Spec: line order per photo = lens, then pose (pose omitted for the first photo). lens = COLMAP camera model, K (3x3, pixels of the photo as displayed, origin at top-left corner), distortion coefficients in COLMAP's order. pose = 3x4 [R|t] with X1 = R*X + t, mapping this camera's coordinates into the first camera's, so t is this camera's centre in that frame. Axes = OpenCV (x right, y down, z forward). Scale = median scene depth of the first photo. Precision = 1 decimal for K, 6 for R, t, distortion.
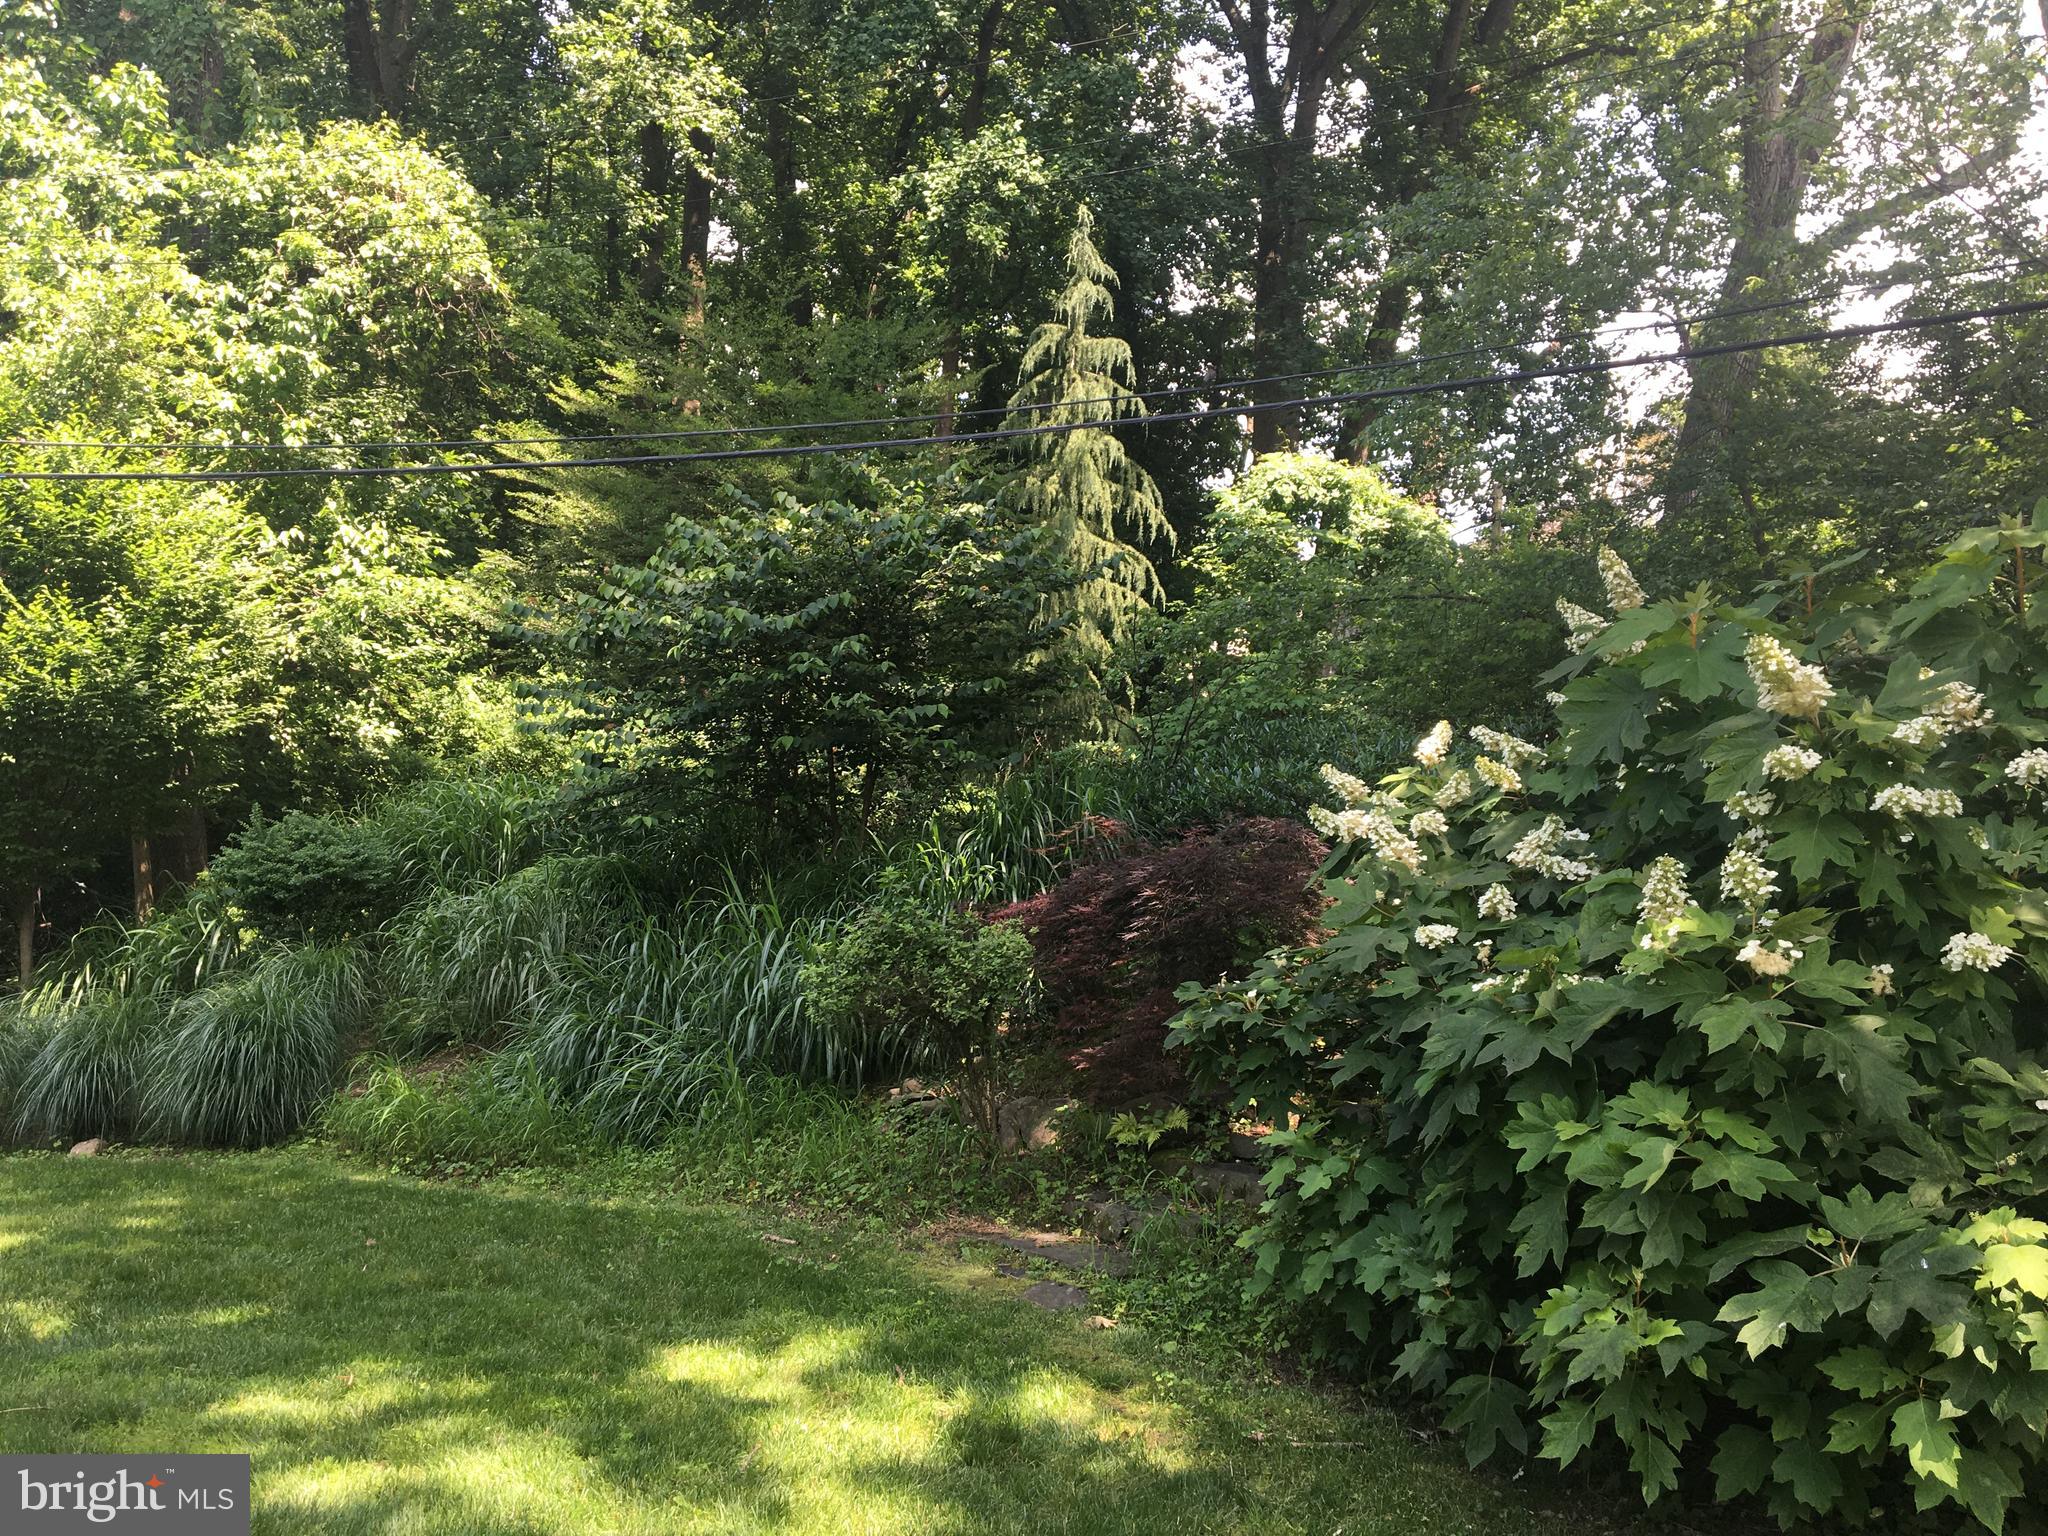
lens RADIAL K [[1718.2, 0, 1033.0], [0, 1718.2, 764.9], [0, 0, 1]] dist [0.043188, -0.069091]
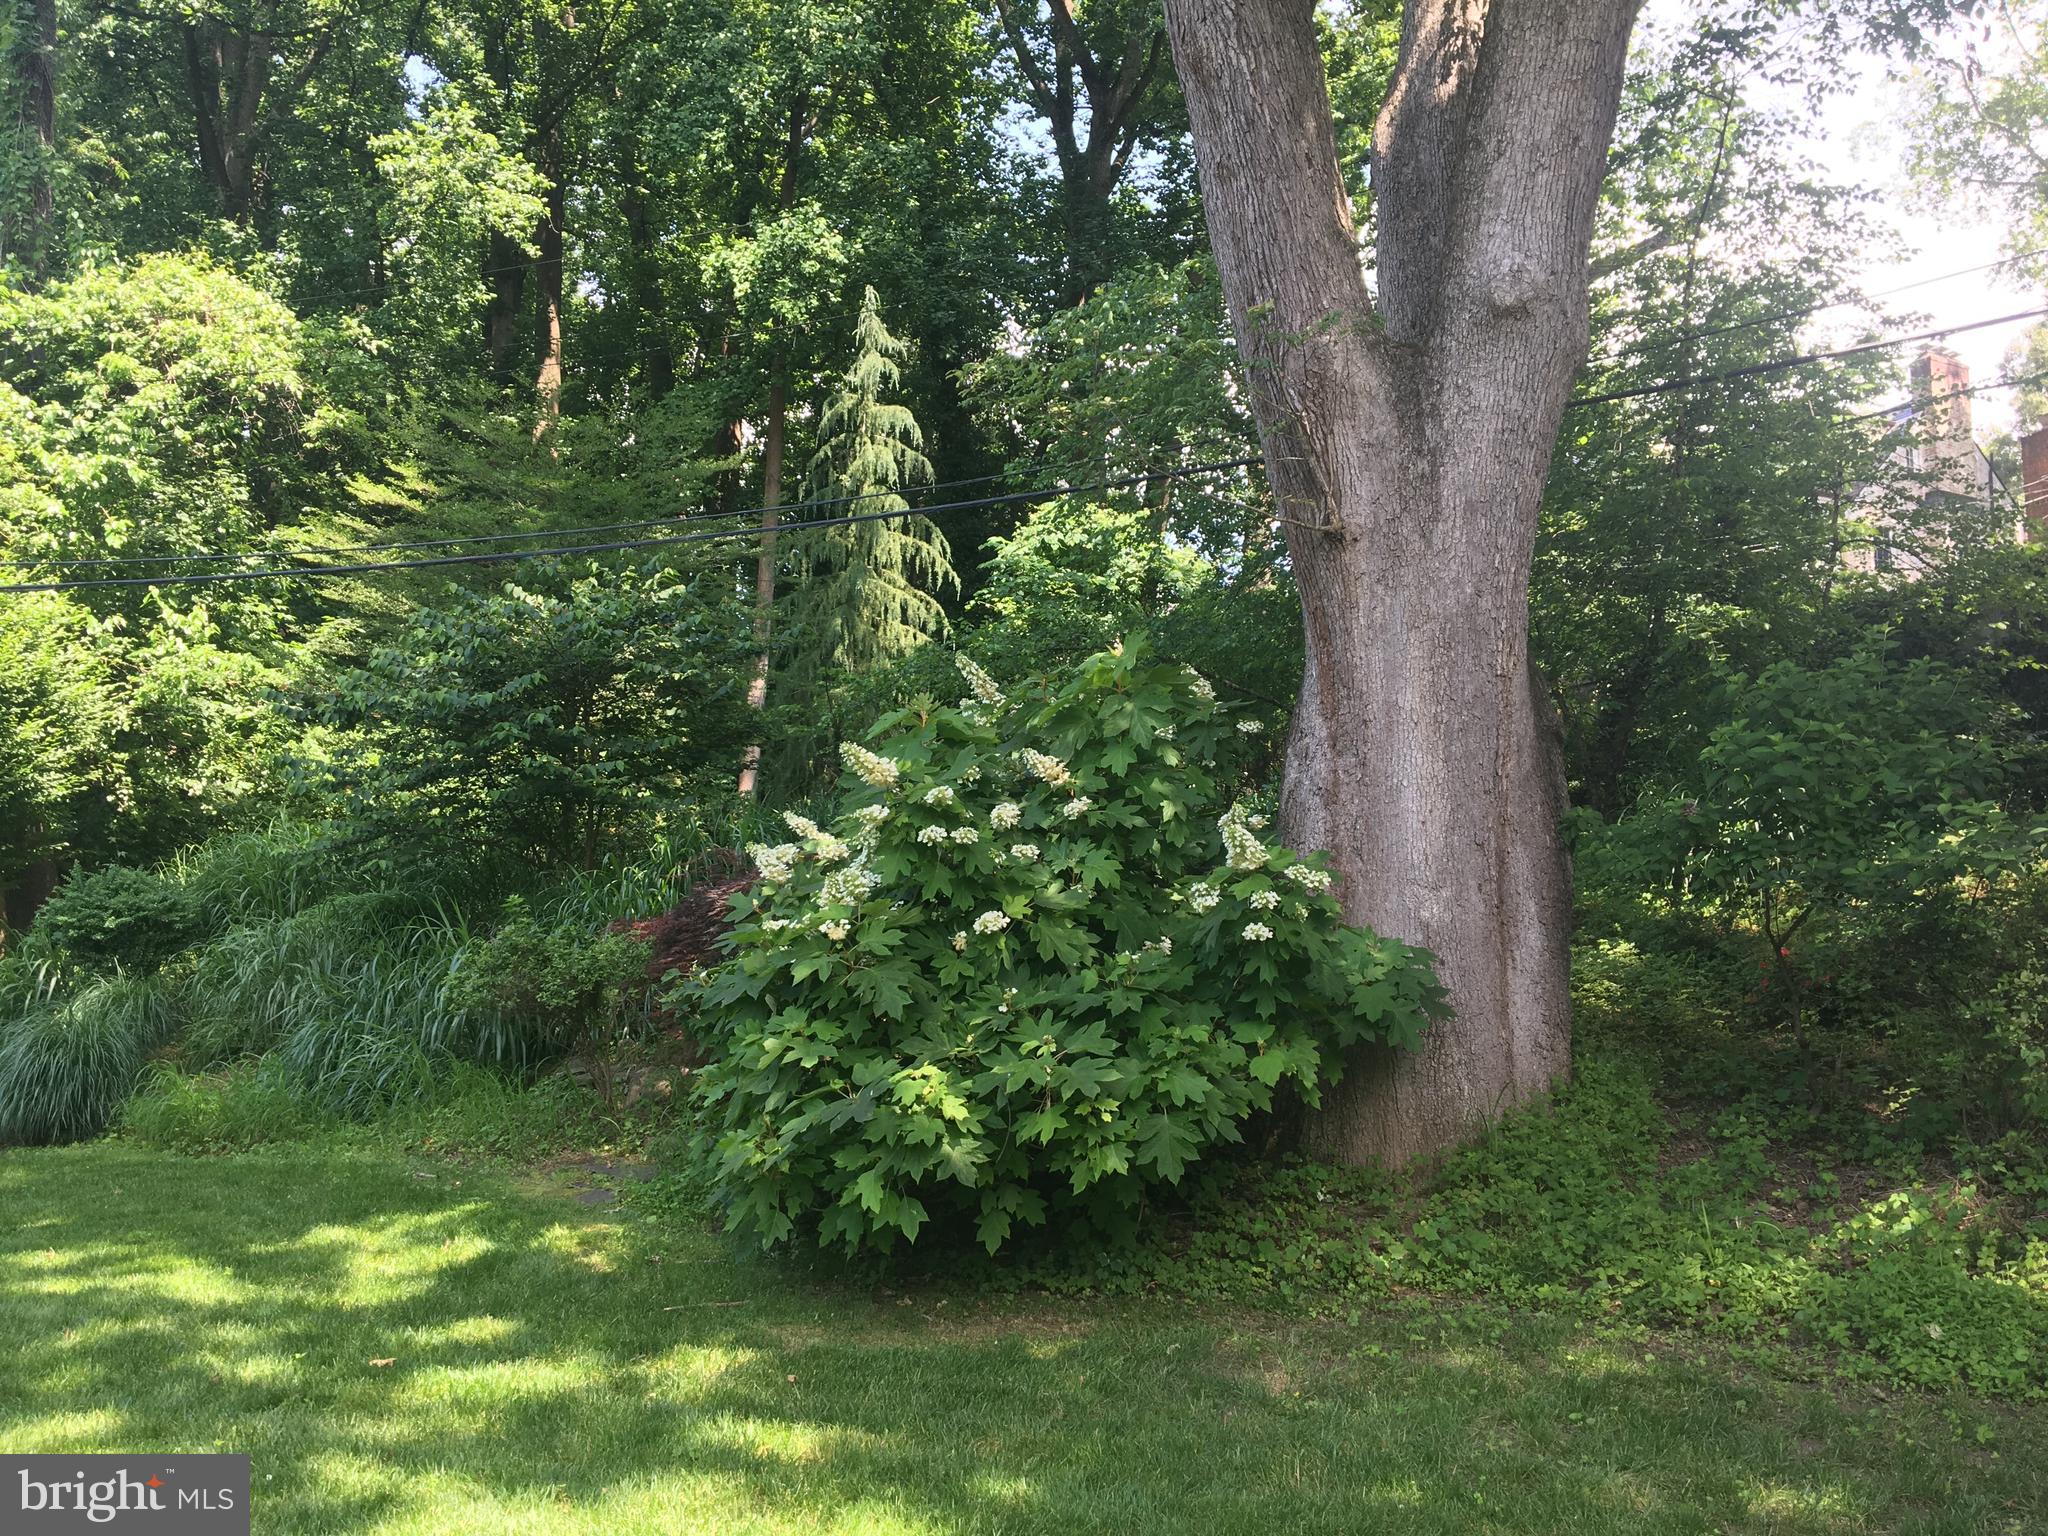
lens RADIAL K [[1706.6, 0, 1024.0], [0, 1706.6, 768.0], [0, 0, 1]] dist [0.056705, -0.088469]
pose [[0.998697, -0.036286, 0.035878, 0.122778], [0.036525, 0.999315, -0.006030, -0.007412], [-0.035635, 0.007333, 0.999338, -0.154702]]
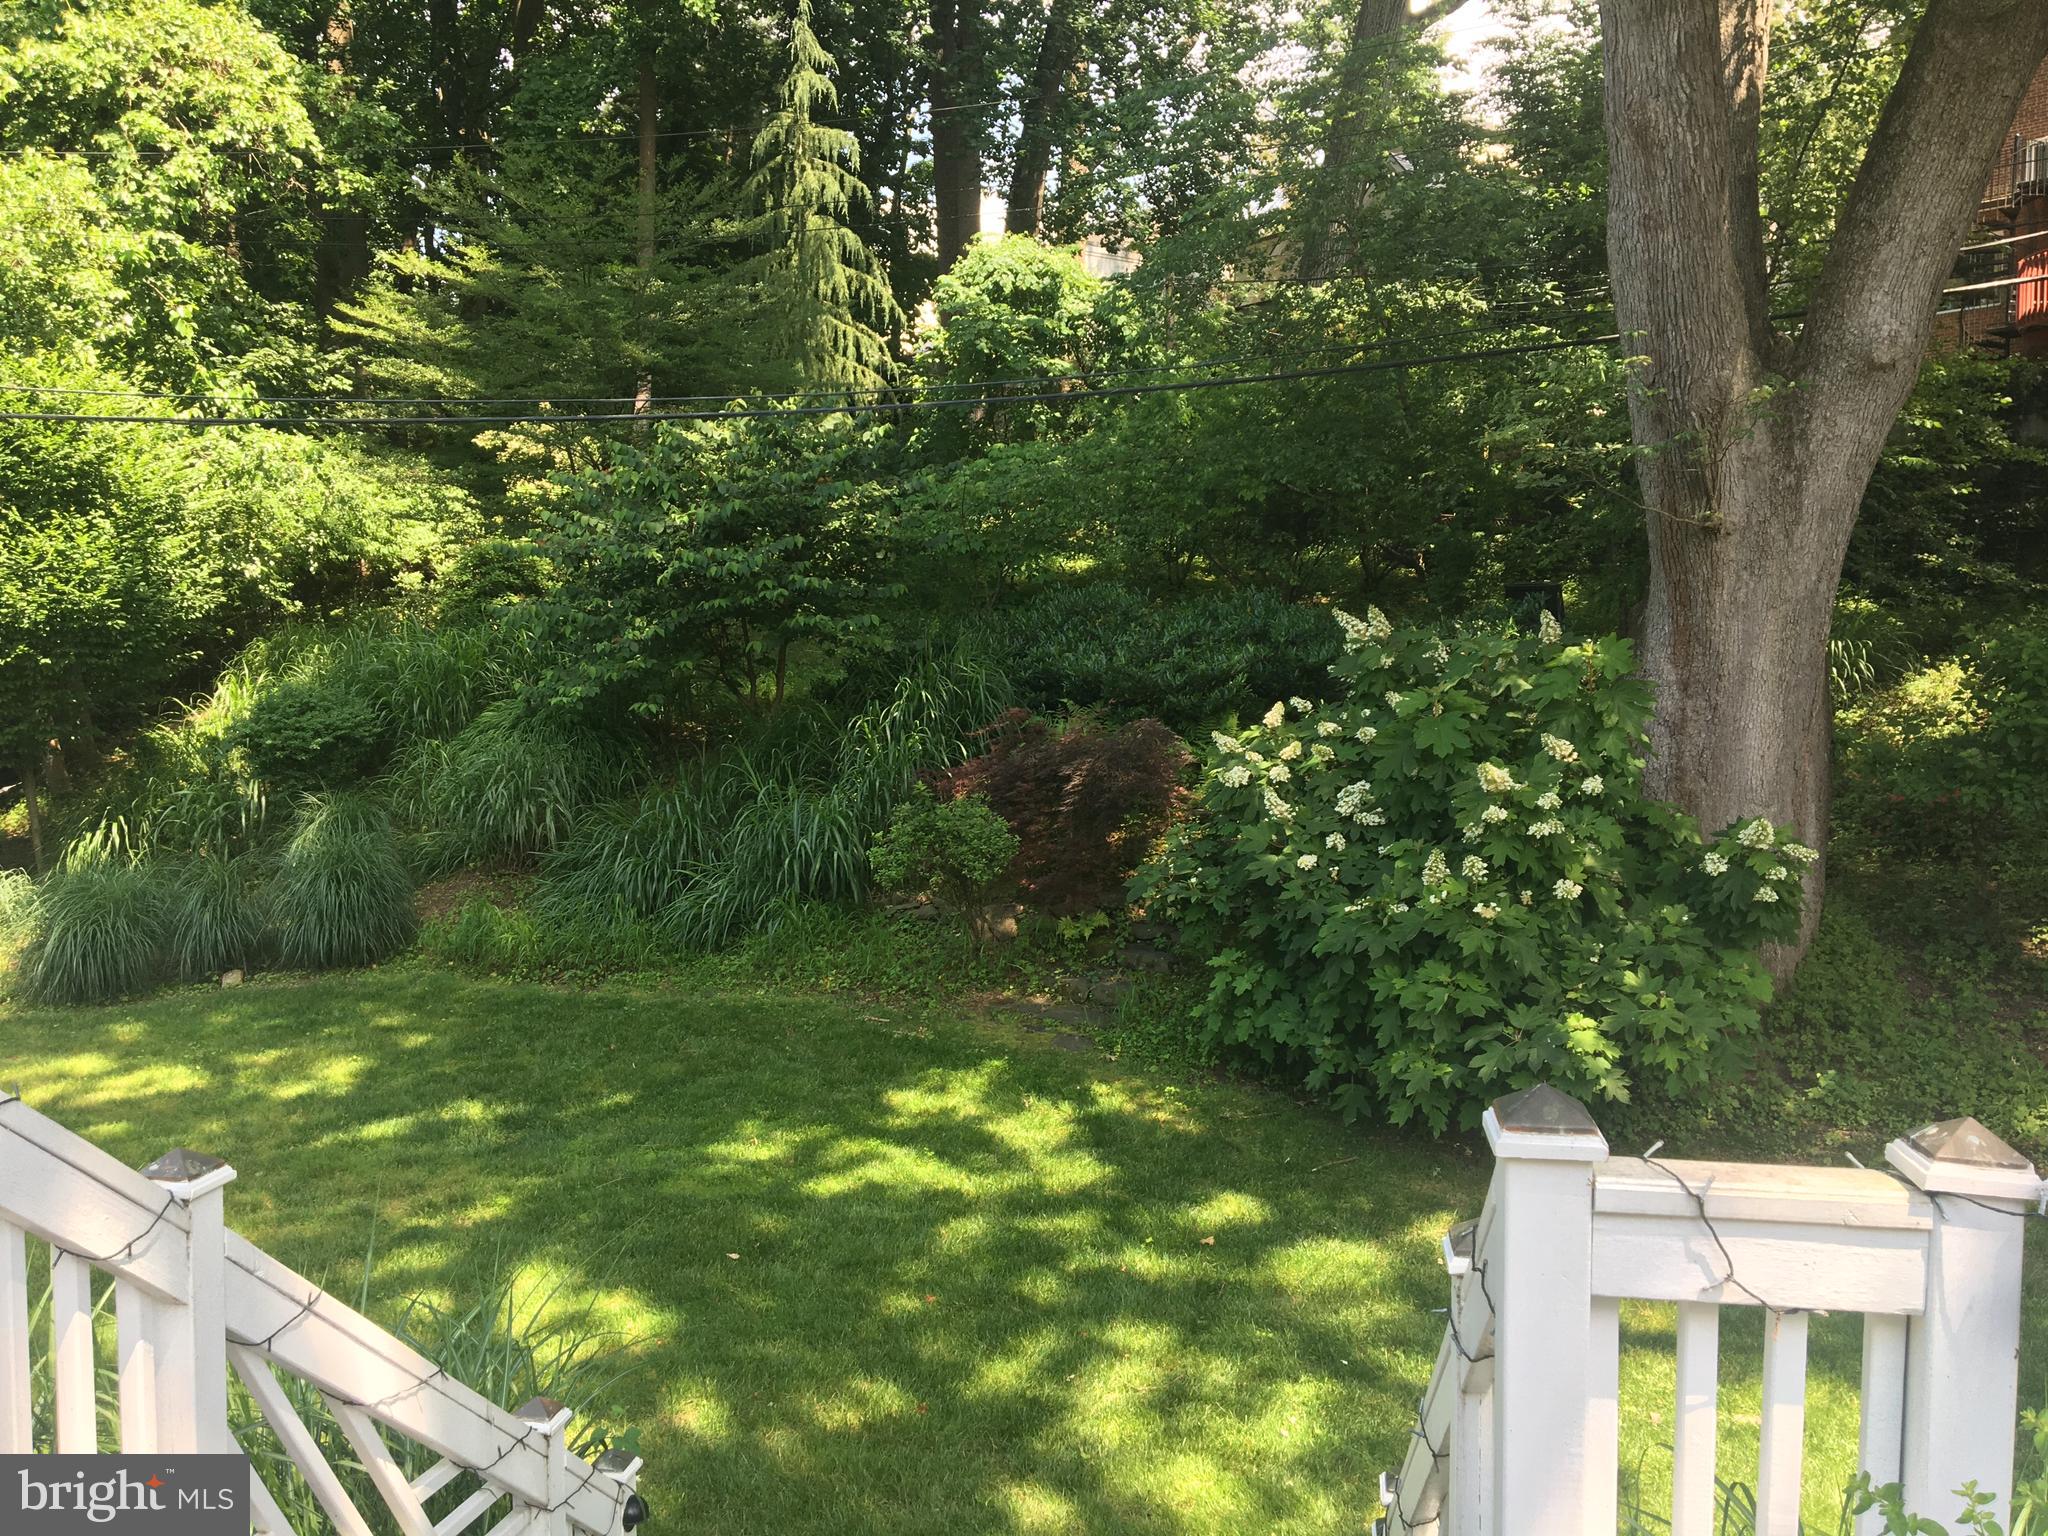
lens RADIAL K [[1706.6, 0, 1024.0], [0, 1706.6, 768.0], [0, 0, 1]] dist [0.056705, -0.088469]
pose [[0.976563, -0.071996, 0.202833, -0.138138], [0.027512, 0.976419, 0.214123, -0.127604], [-0.213466, -0.203524, 0.955516, -0.223541]]
